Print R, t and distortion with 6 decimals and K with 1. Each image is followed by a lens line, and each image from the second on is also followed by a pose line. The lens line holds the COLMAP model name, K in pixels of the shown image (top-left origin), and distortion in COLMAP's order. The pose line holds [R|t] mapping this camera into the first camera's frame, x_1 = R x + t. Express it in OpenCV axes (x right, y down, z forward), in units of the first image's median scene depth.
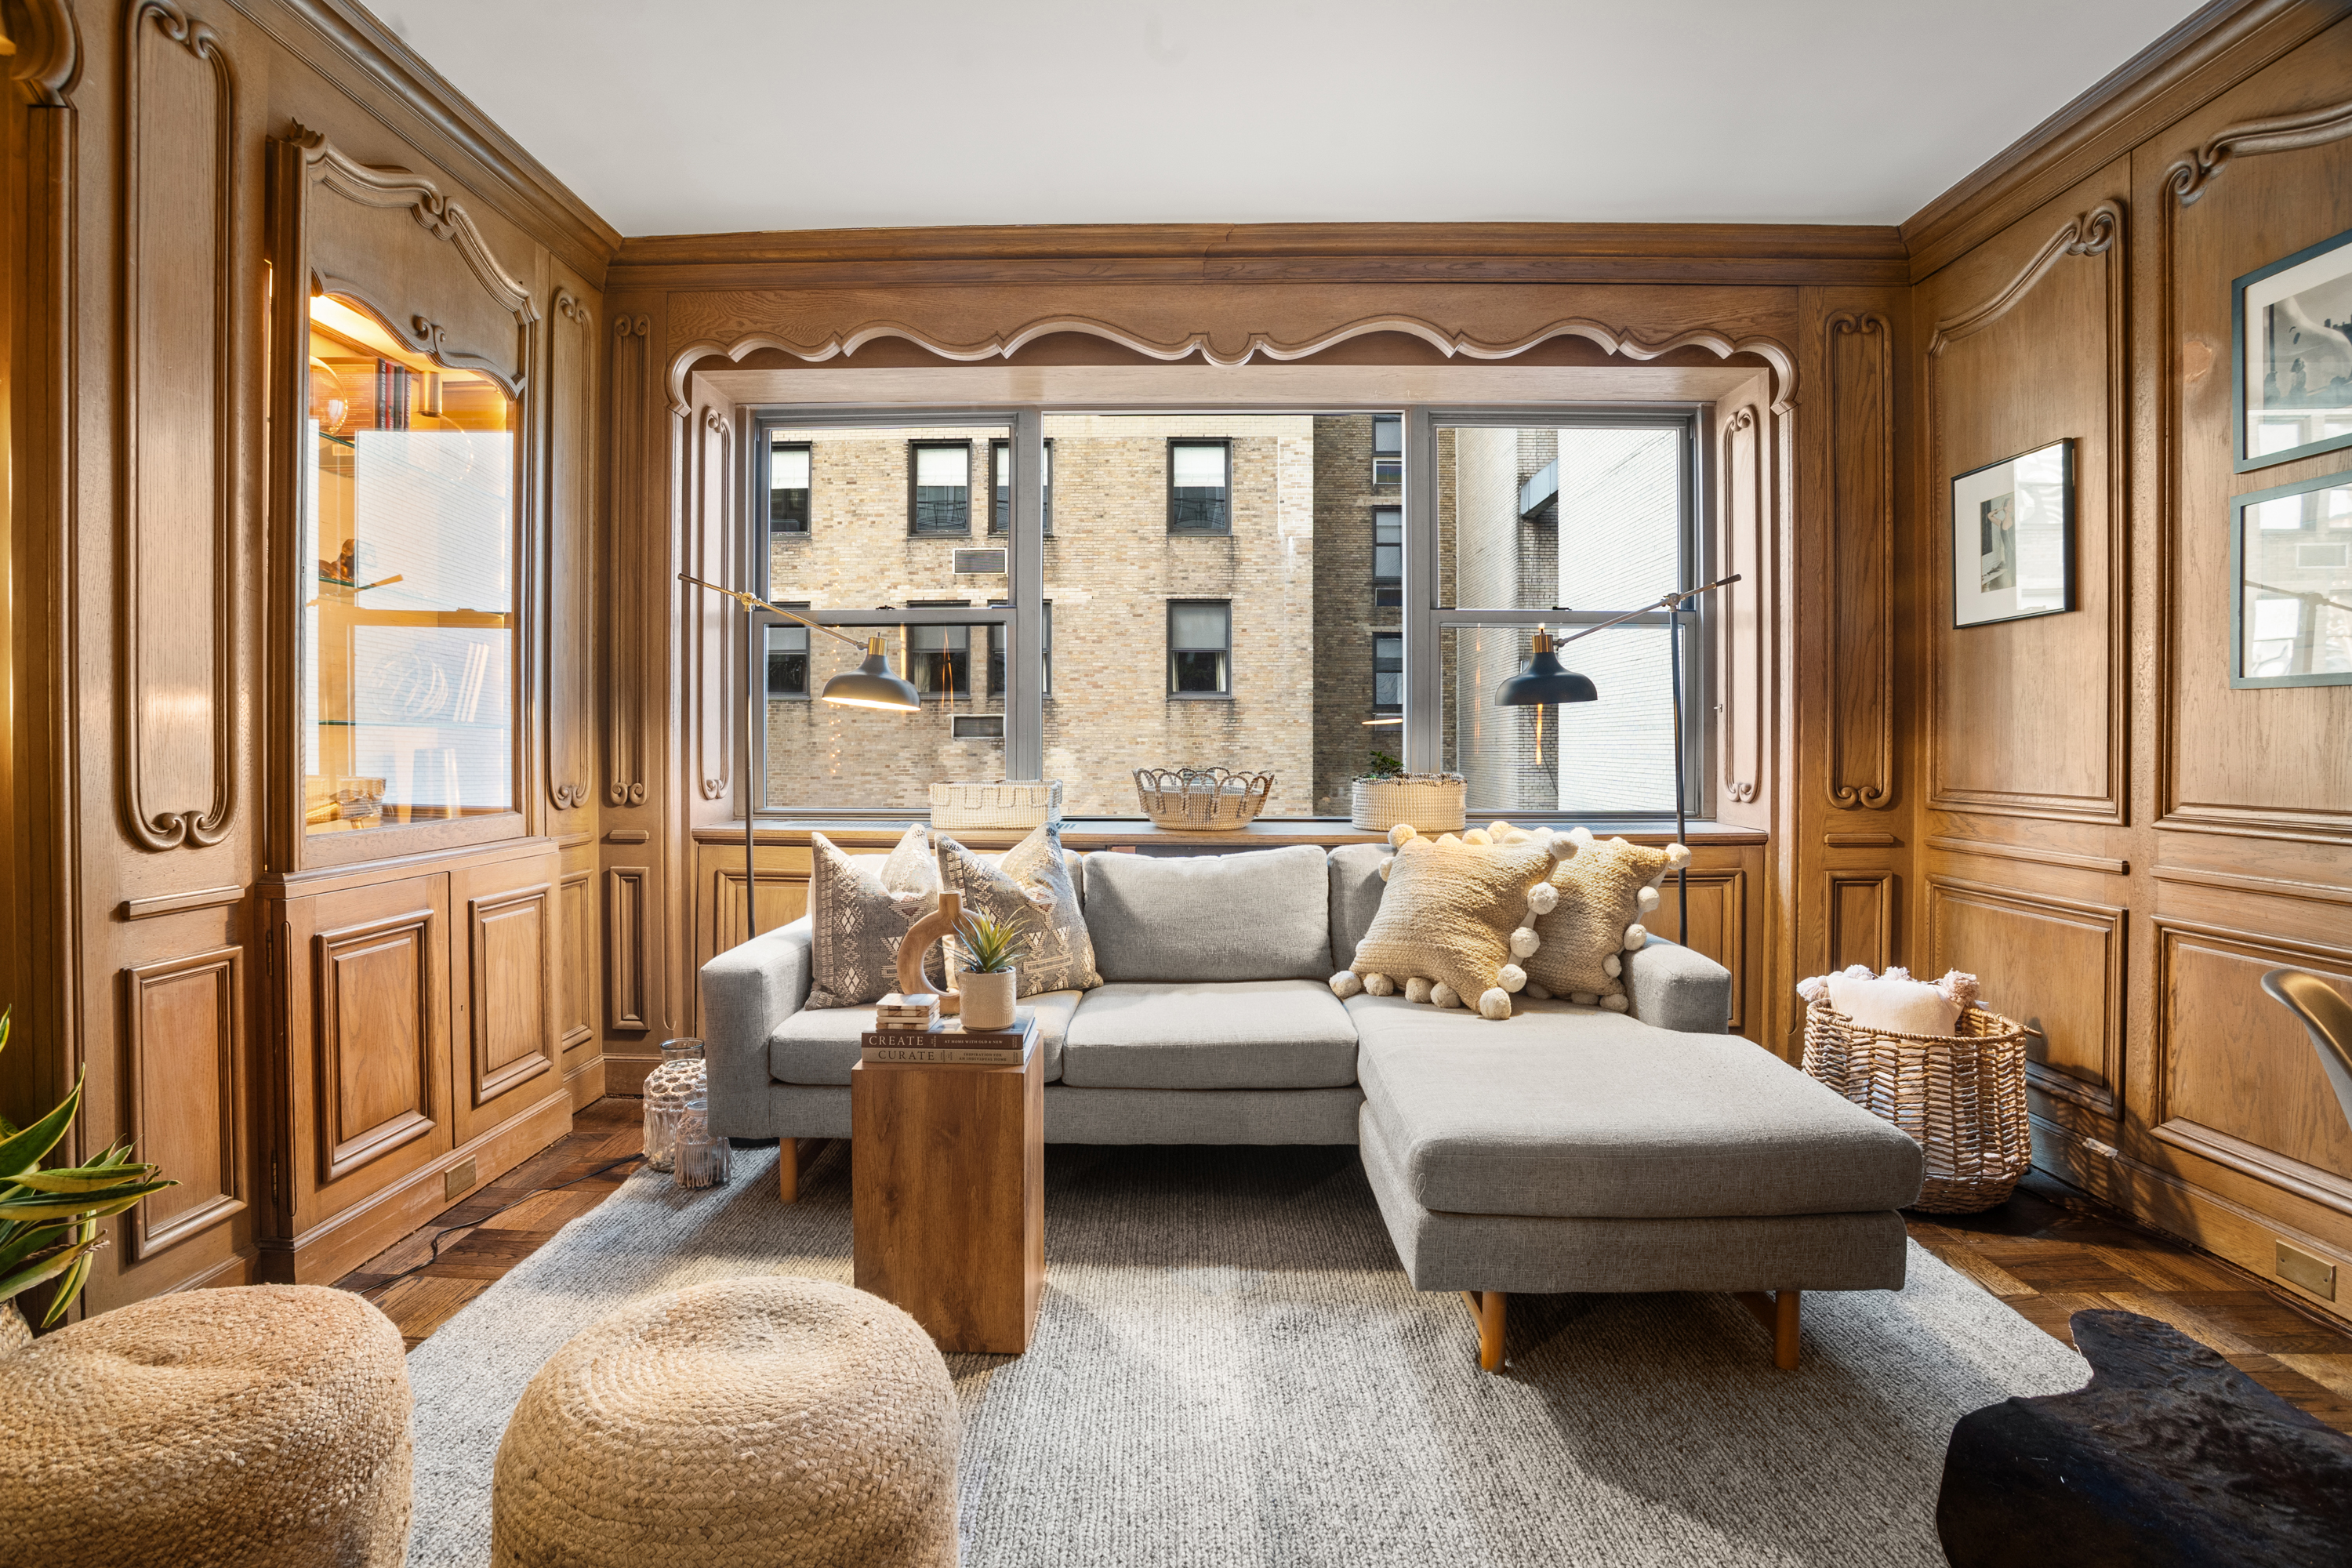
lens RADIAL K [[1159.0, 0, 1154.4], [0, 1159.0, 751.7], [0, 0, 1]] dist [-0.074463, 0.030643]
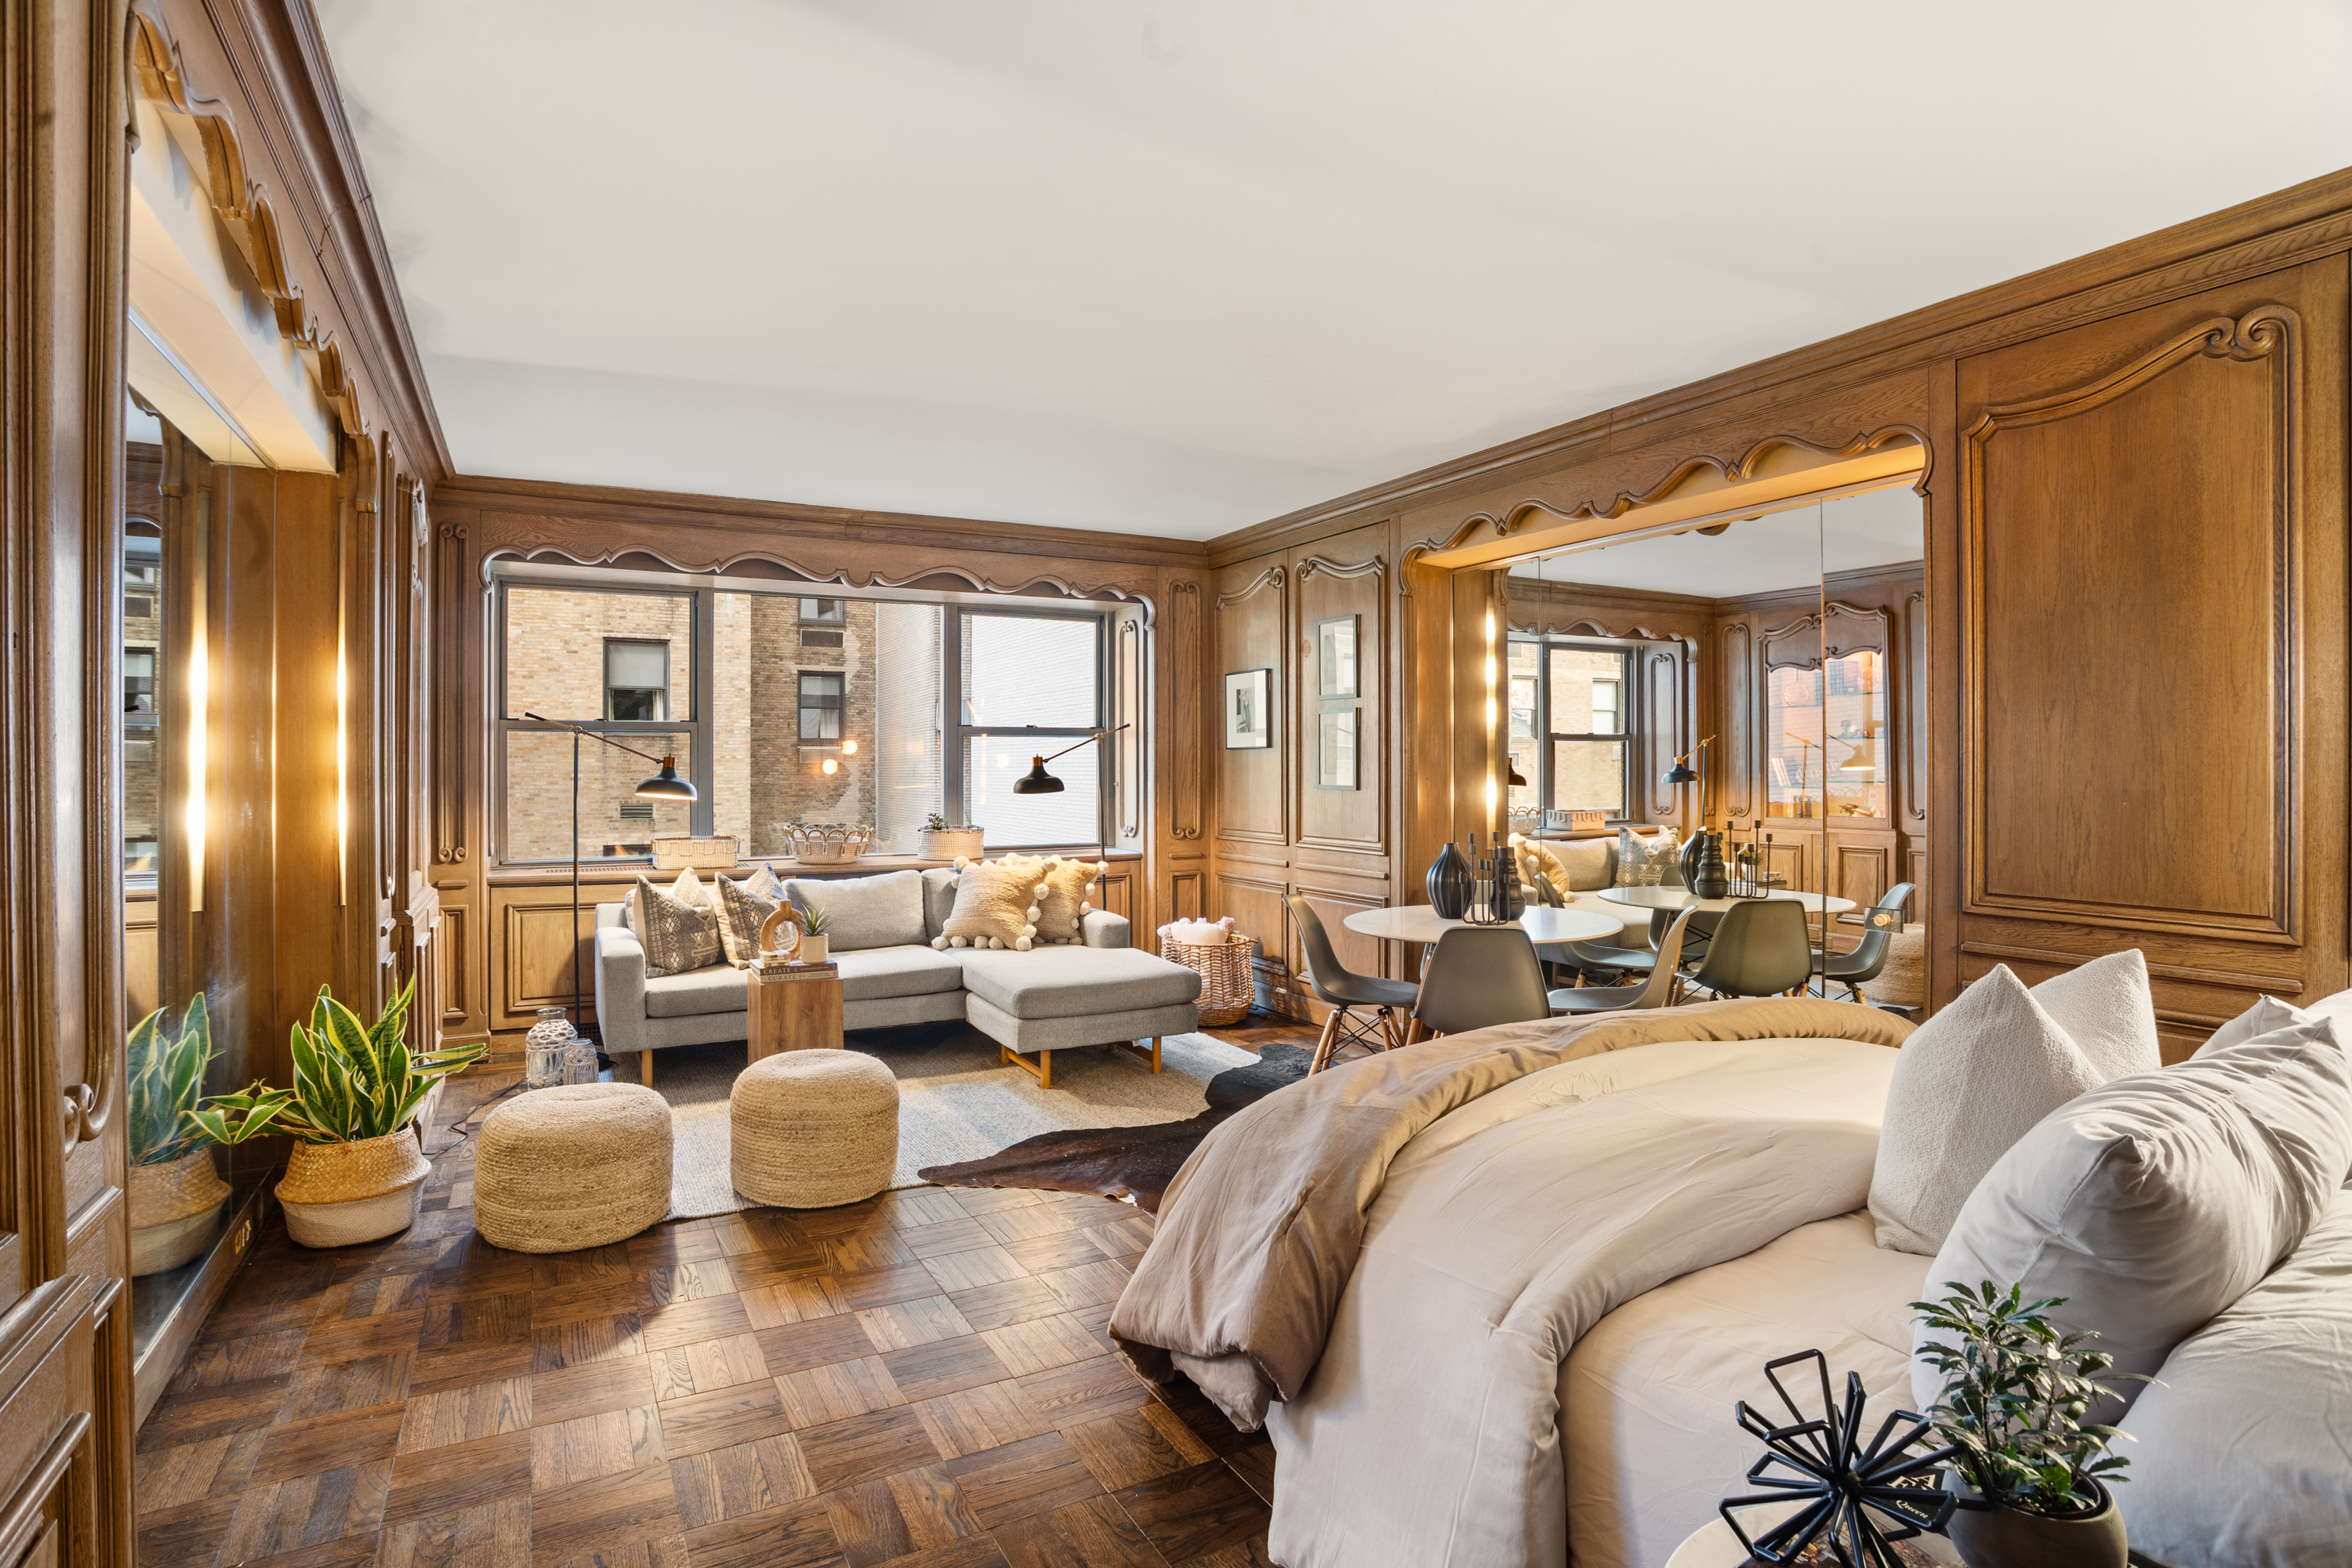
lens RADIAL K [[1149.9, 0, 1136.2], [0, 1149.9, 763.1], [0, 0, 1]] dist [-0.070306, 0.024640]
pose [[0.878781, -0.001739, 0.477223, -0.432707], [0.007139, 0.999929, -0.009501, -0.068760], [-0.477173, 0.011756, 0.878731, -0.767661]]
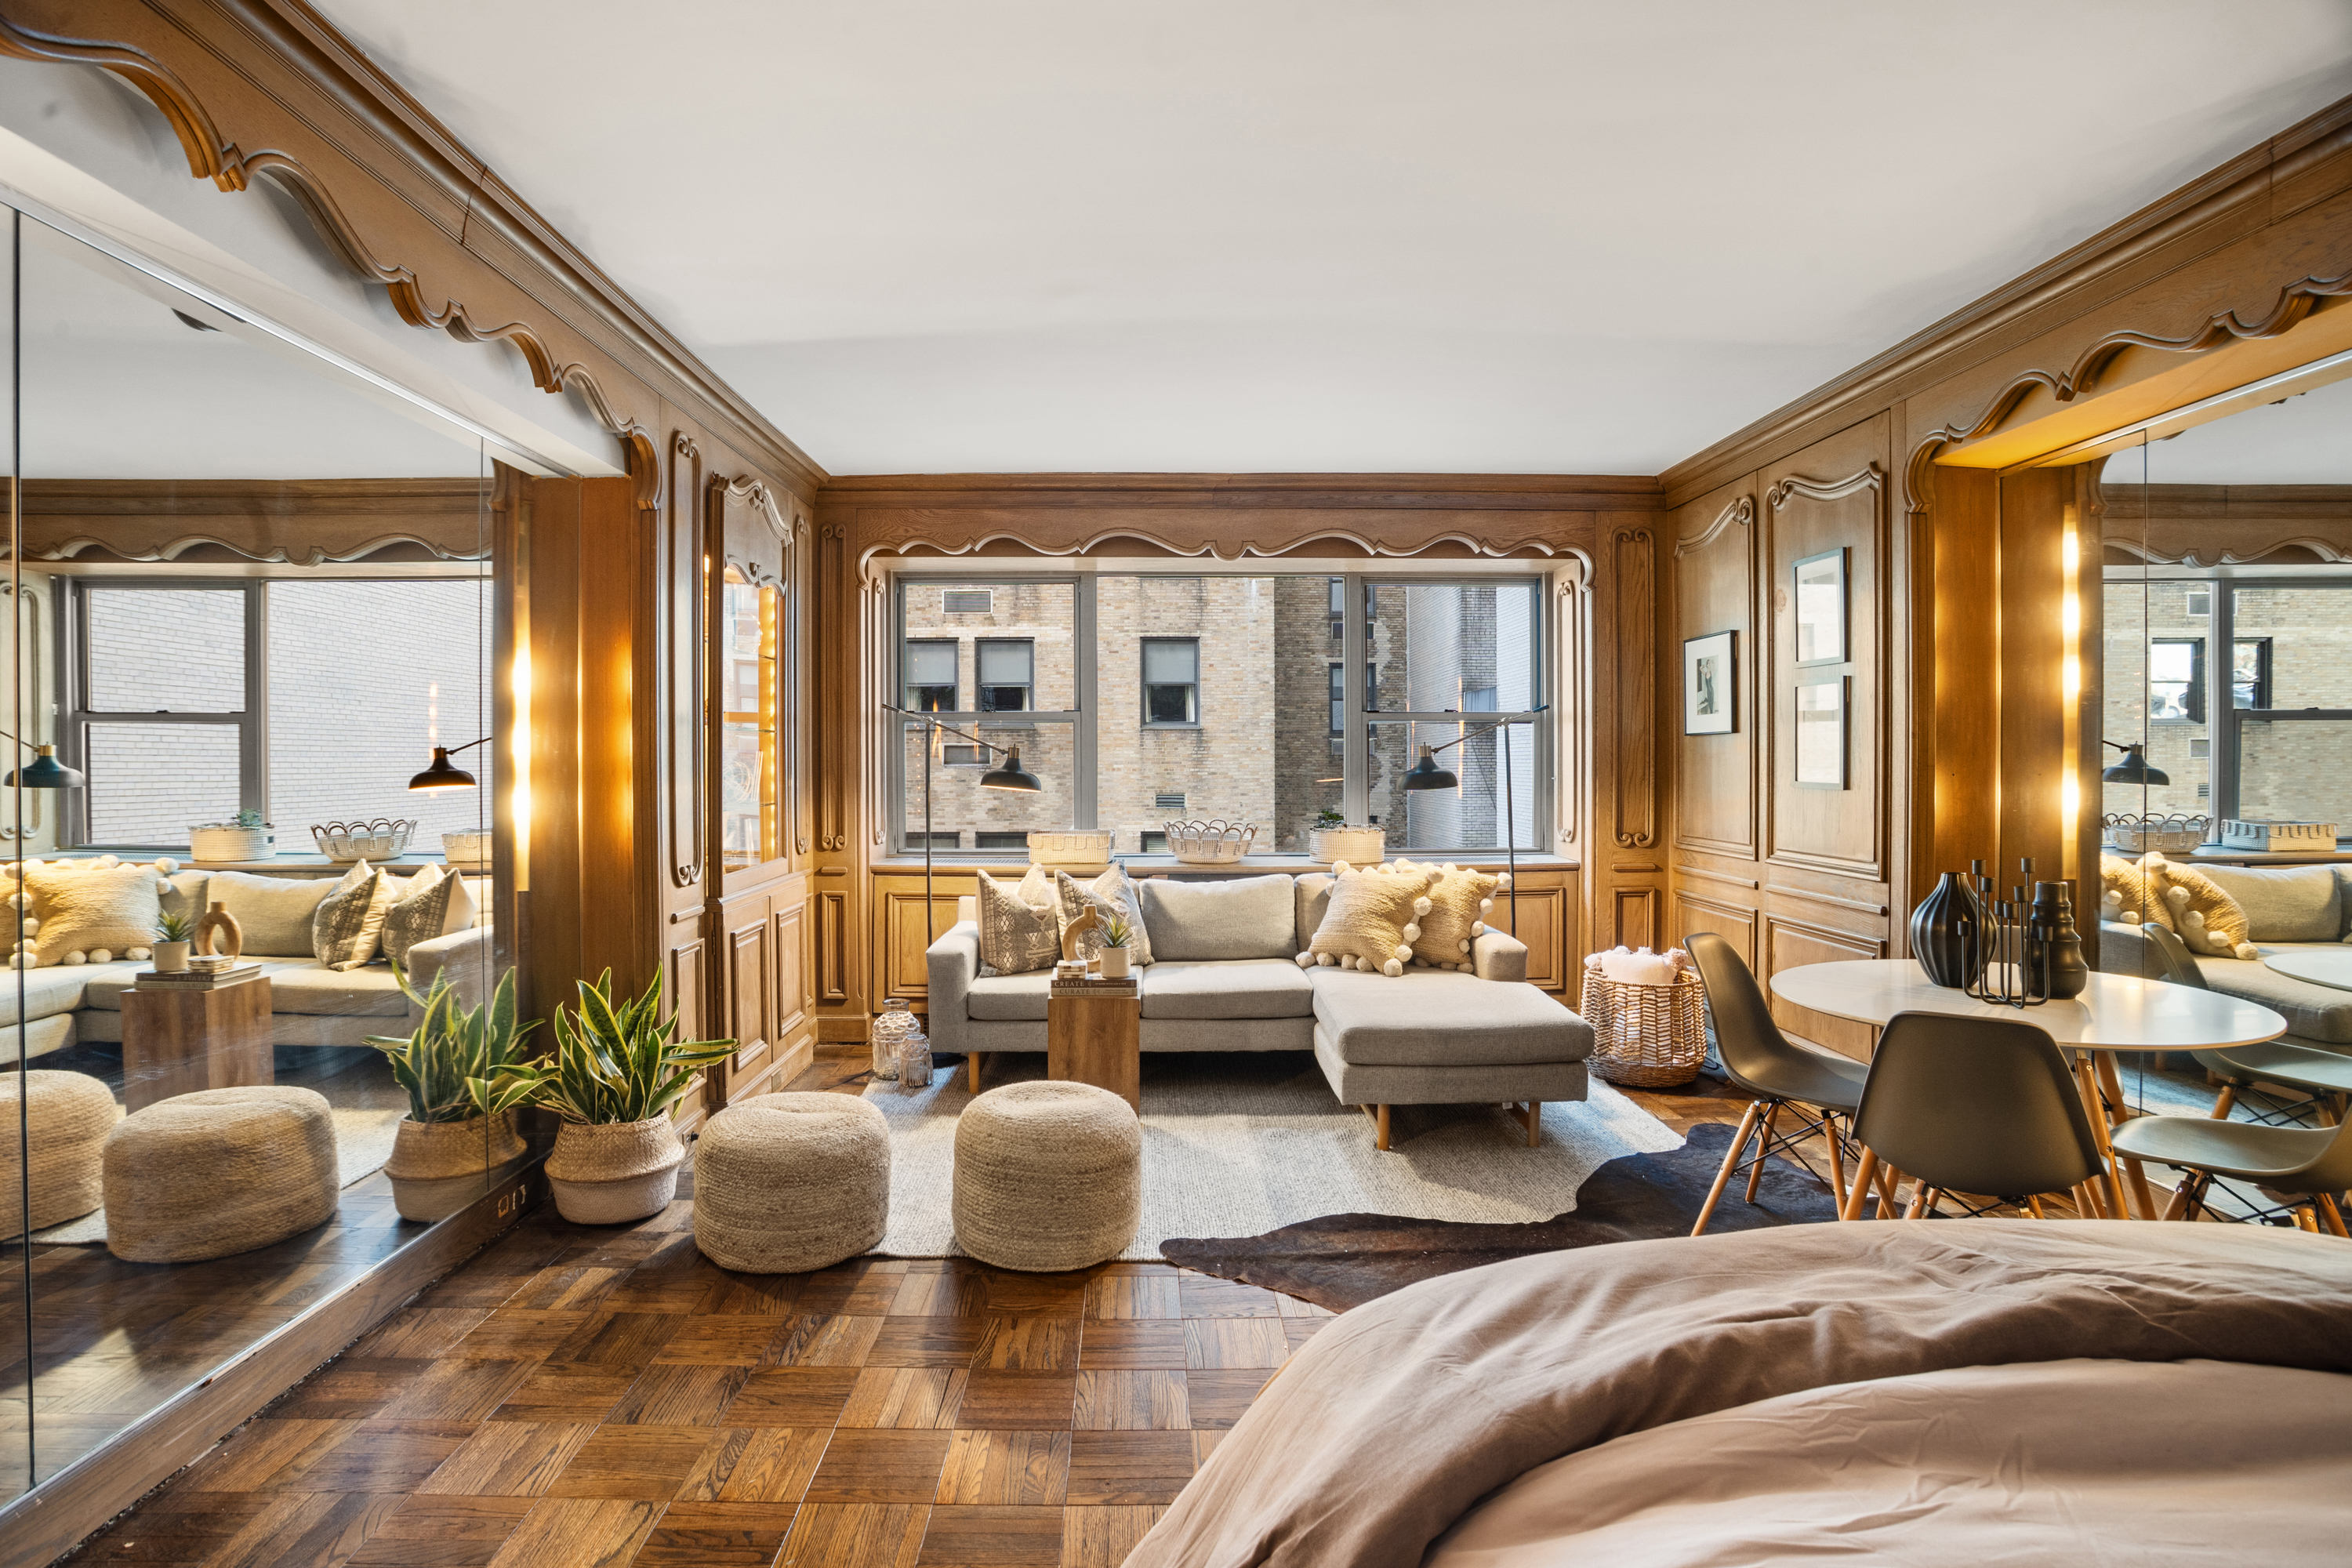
lens RADIAL K [[1140.5, 0, 1158.8], [0, 1140.5, 774.5], [0, 0, 1]] dist [-0.071094, 0.001196]
pose [[0.999314, -0.004457, 0.036762, -0.098081], [0.004262, 0.999976, 0.005386, -0.068669], [-0.036785, -0.005225, 0.999310, -0.587762]]
